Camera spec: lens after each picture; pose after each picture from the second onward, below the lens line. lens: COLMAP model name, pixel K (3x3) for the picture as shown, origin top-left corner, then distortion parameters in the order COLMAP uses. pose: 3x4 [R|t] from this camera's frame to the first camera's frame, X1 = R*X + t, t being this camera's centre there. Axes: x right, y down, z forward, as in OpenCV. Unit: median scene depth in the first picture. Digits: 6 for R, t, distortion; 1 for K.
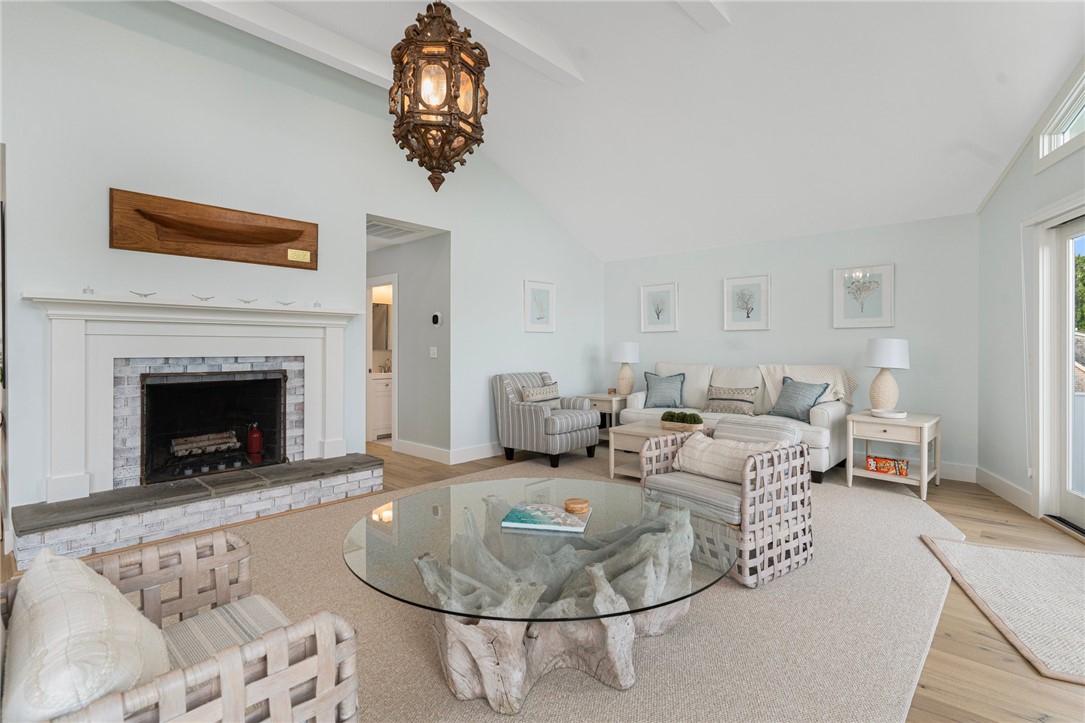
lens RADIAL K [[517.1, 0, 532.3], [0, 517.1, 348.1], [0, 0, 1]] dist [0.004467, 0.000673]
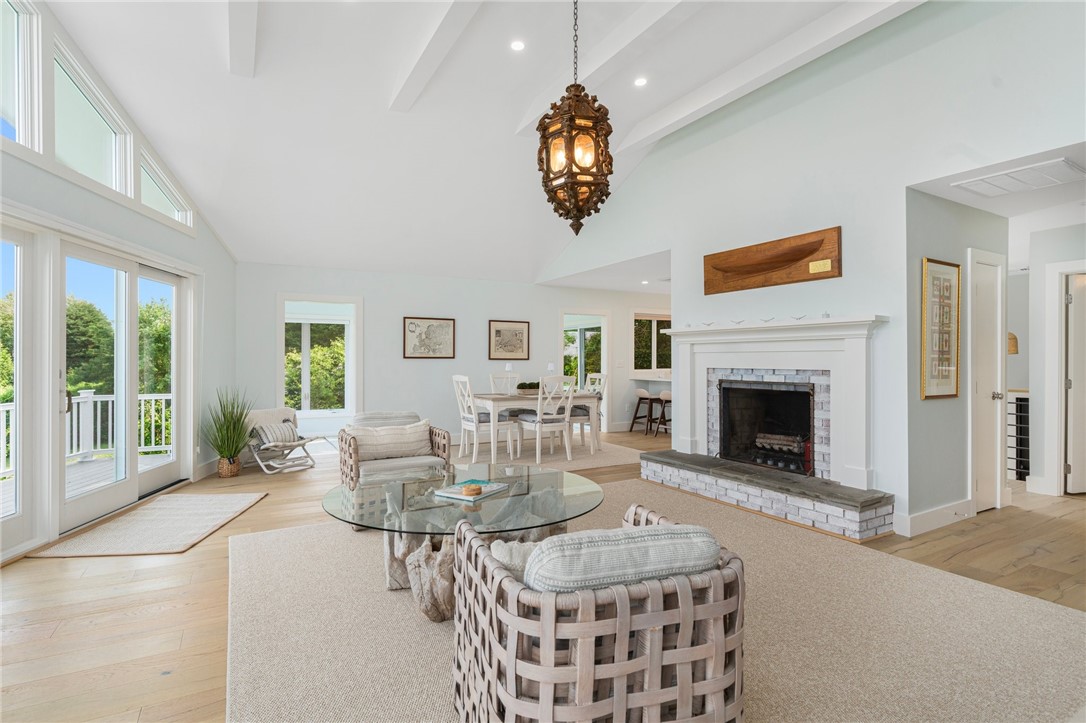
lens RADIAL K [[539.9, 0, 560.7], [0, 539.9, 363.9], [0, 0, 1]] dist [0.000411, 0.000089]
pose [[-0.258006, 0.005534, -0.966127, 0.698831], [-0.003707, 0.999971, 0.006718, -0.001261], [0.966136, 0.005315, -0.257978, 0.851556]]
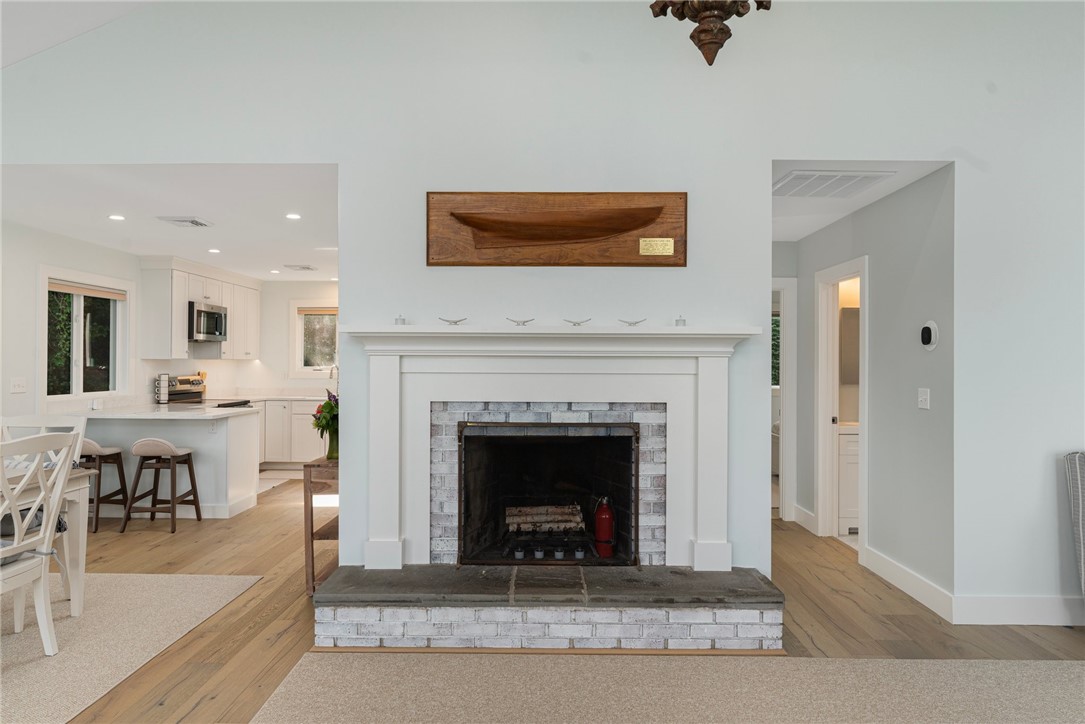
lens RADIAL K [[700.0, 0, 542.5], [0, 700.0, 362.0], [0, 0, 1]] dist [0.001657, -0.000445]
pose [[0.680601, 0.001770, -0.732652, 0.095110], [-0.005842, 0.999978, -0.003011, -0.034380], [0.732631, 0.006330, 0.680597, 0.329501]]
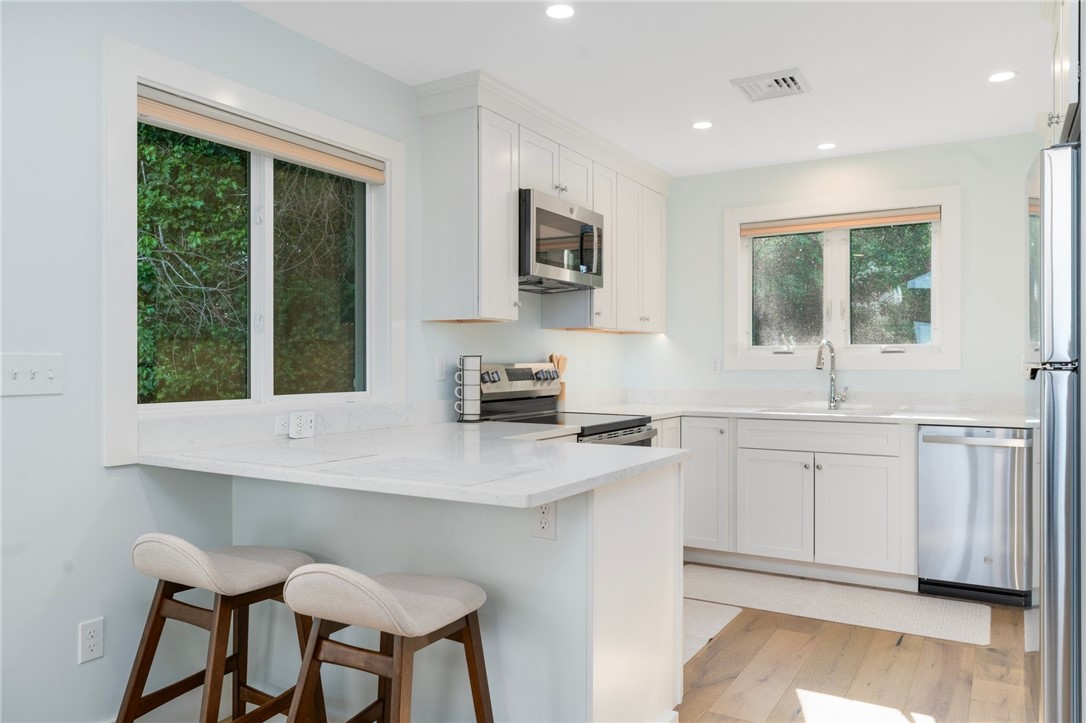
lens RADIAL K [[776.8, 0, 543.0], [0, 776.8, 361.5], [0, 0, 1]] dist [0.000547, 0.000246]
pose [[0.222418, -0.000885, -0.974951, -0.998129], [-0.000161, 1.000000, -0.000945, 0.004228], [0.974951, 0.000367, 0.222418, 0.723143]]
